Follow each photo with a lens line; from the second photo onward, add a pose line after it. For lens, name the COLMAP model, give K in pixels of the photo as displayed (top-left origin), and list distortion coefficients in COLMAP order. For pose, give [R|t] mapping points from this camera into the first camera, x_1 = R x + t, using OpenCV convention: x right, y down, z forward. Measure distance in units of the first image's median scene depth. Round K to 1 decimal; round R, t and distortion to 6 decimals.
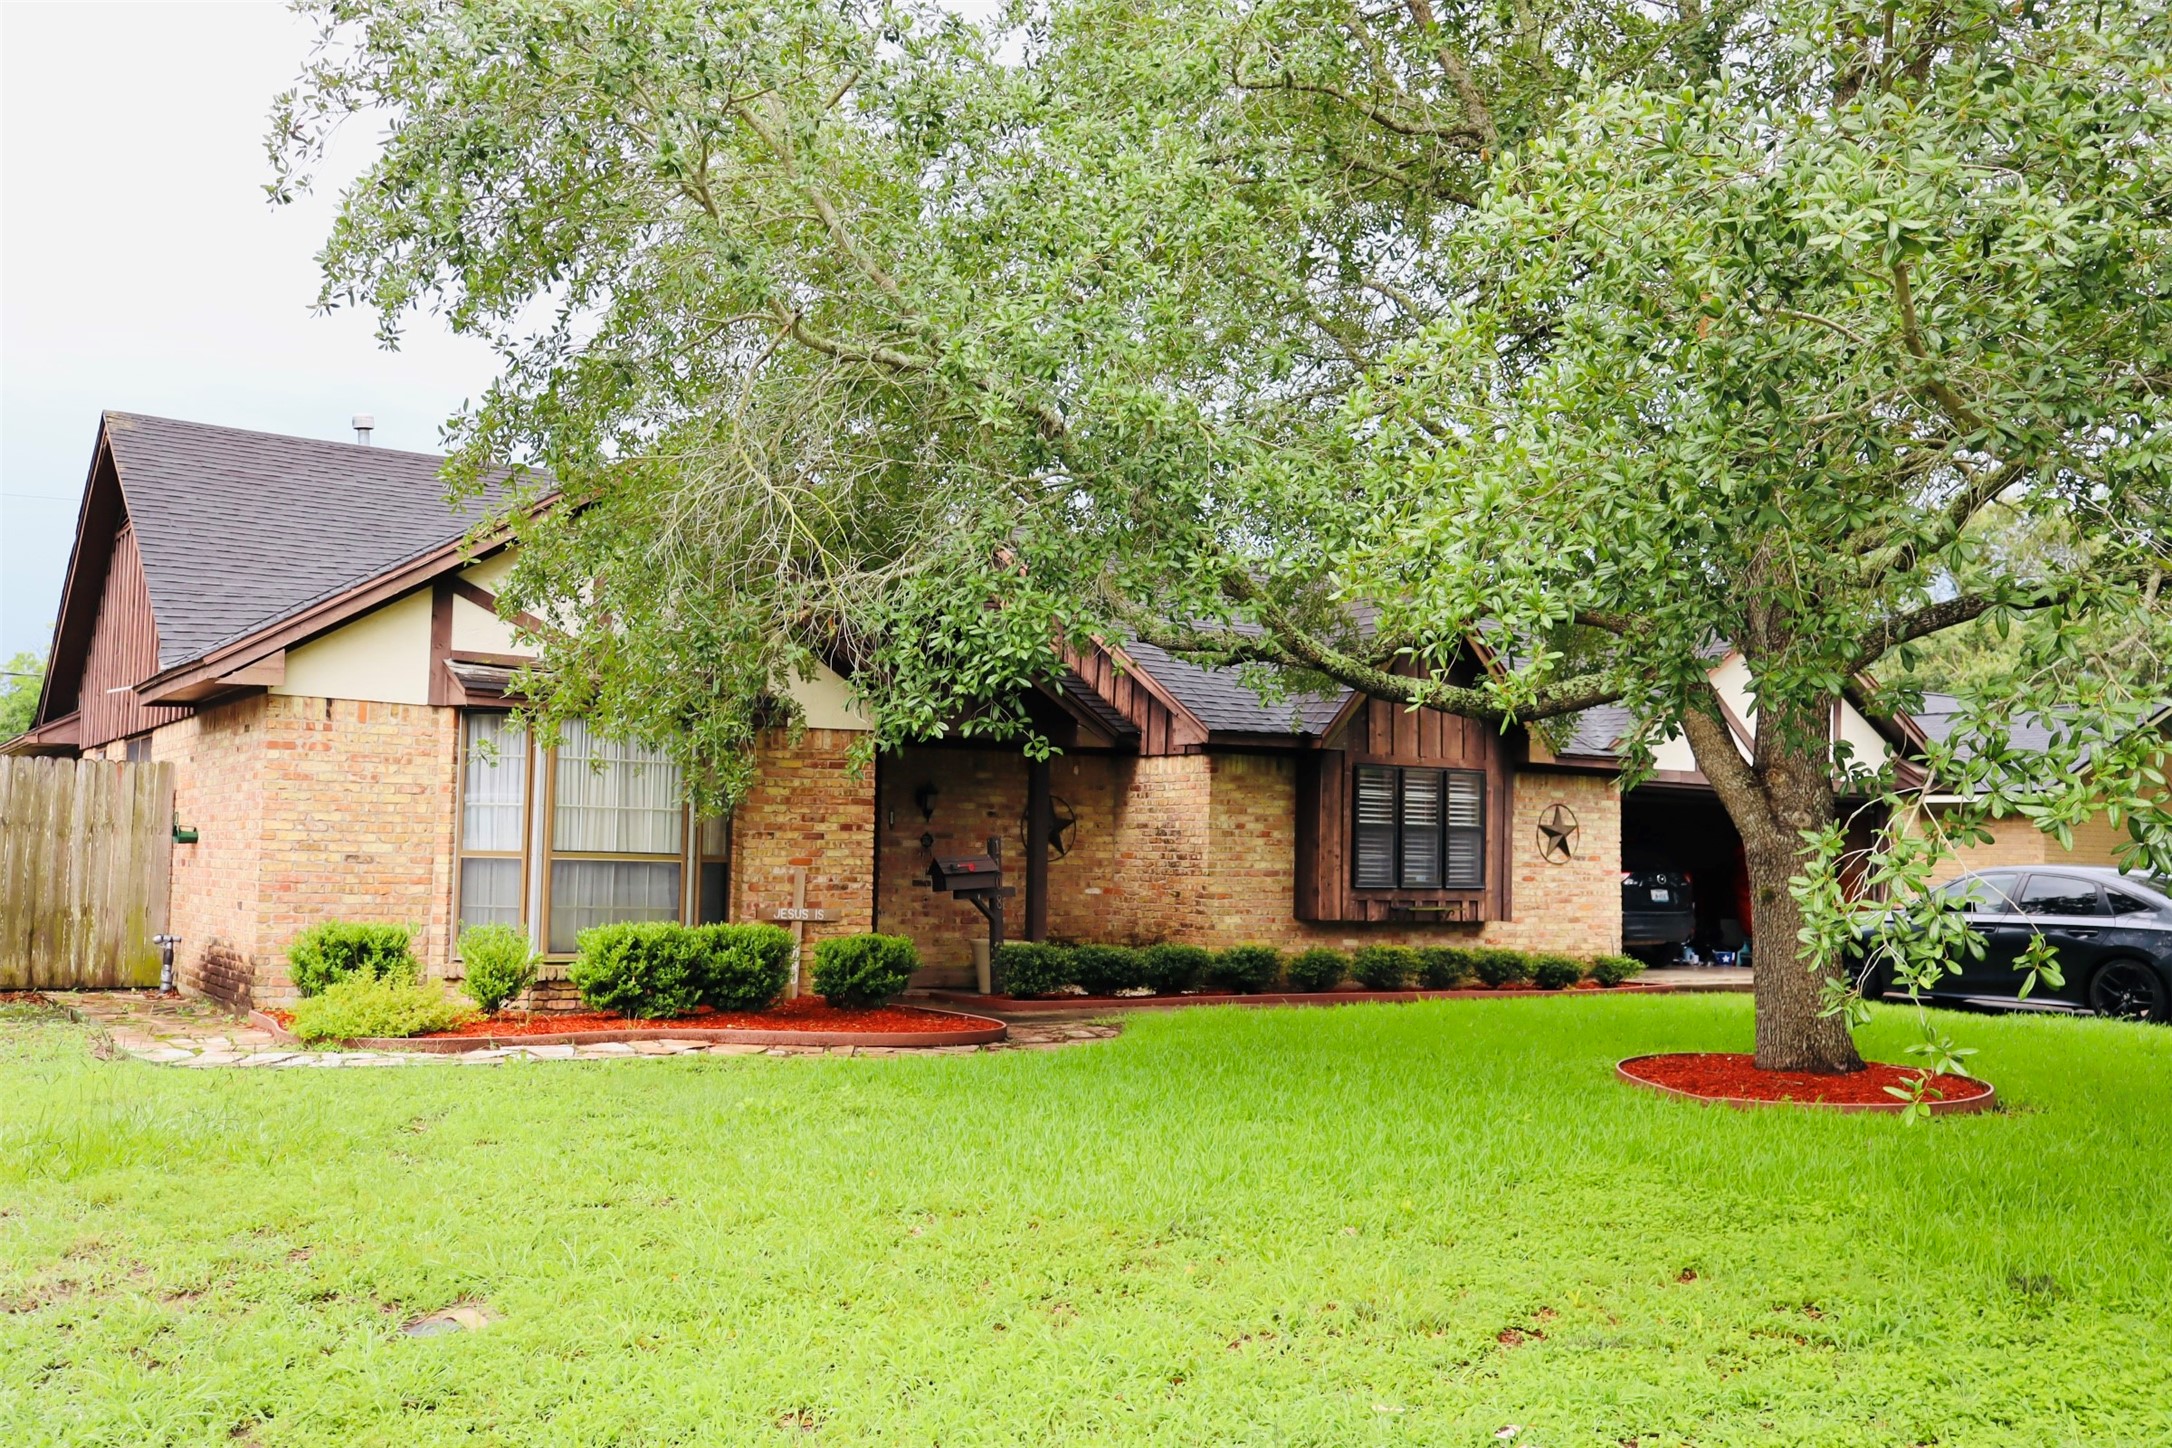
lens RADIAL K [[1965.8, 0, 1086.0], [0, 1965.8, 724.0], [0, 0, 1]] dist [0.013019, 0.013508]
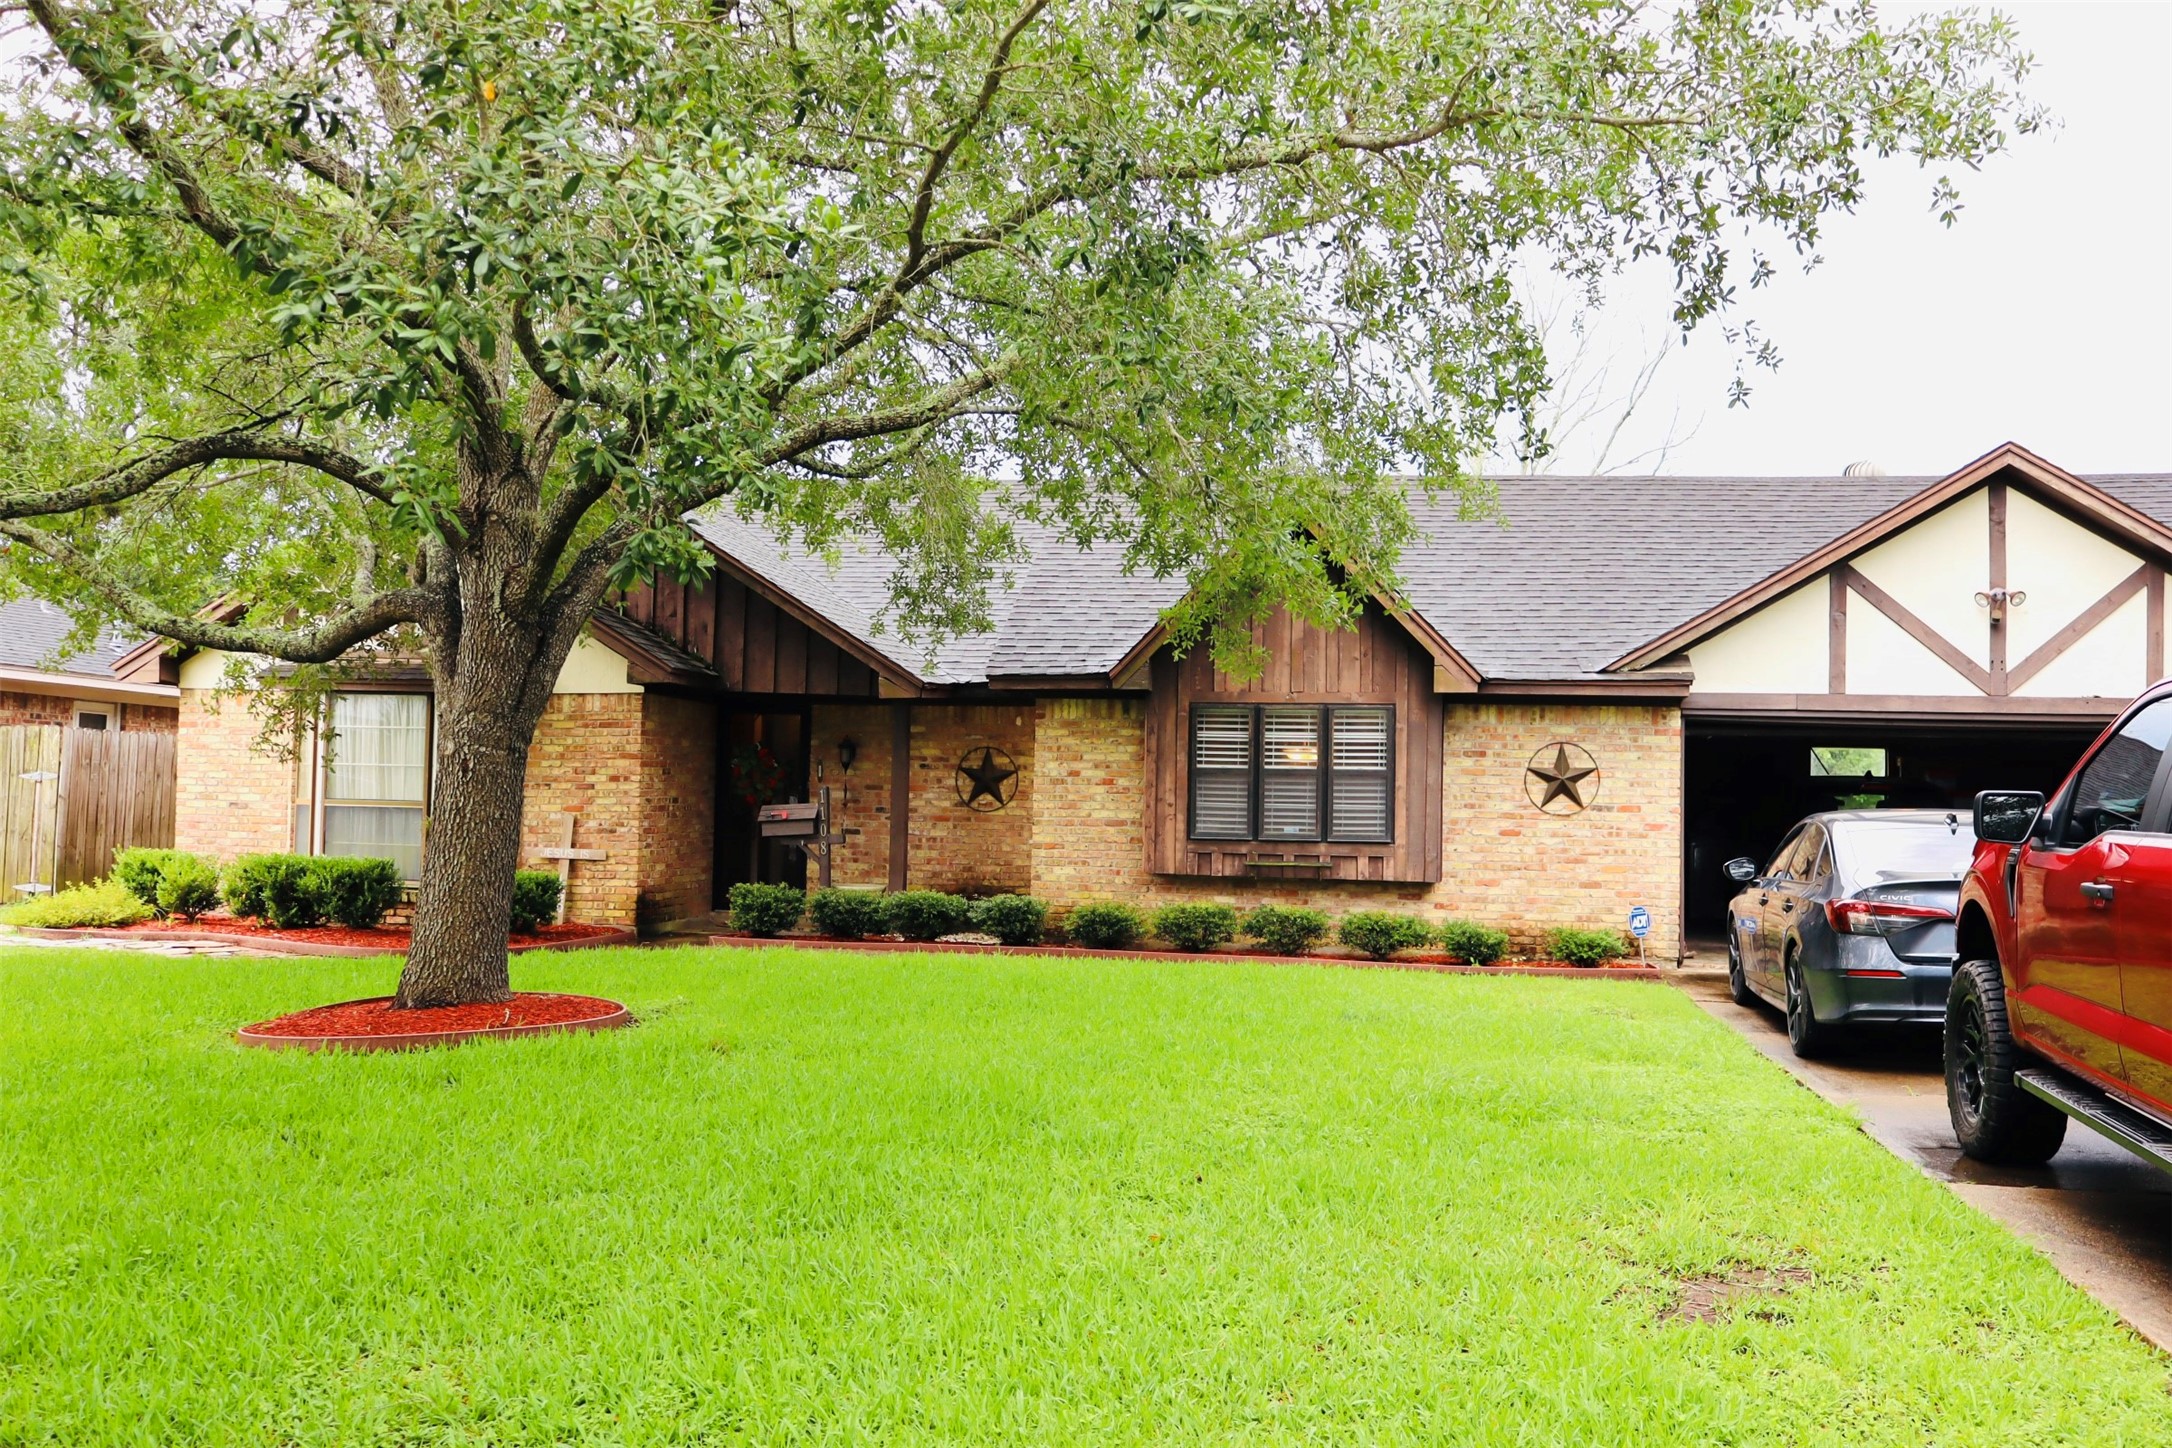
lens RADIAL K [[1965.8, 0, 1086.0], [0, 1965.8, 724.0], [0, 0, 1]] dist [0.013019, 0.013508]
pose [[0.722820, -0.035294, -0.690135, 0.721747], [0.042230, 0.999084, -0.006864, 0.033523], [0.689745, -0.024184, 0.723648, 0.301865]]
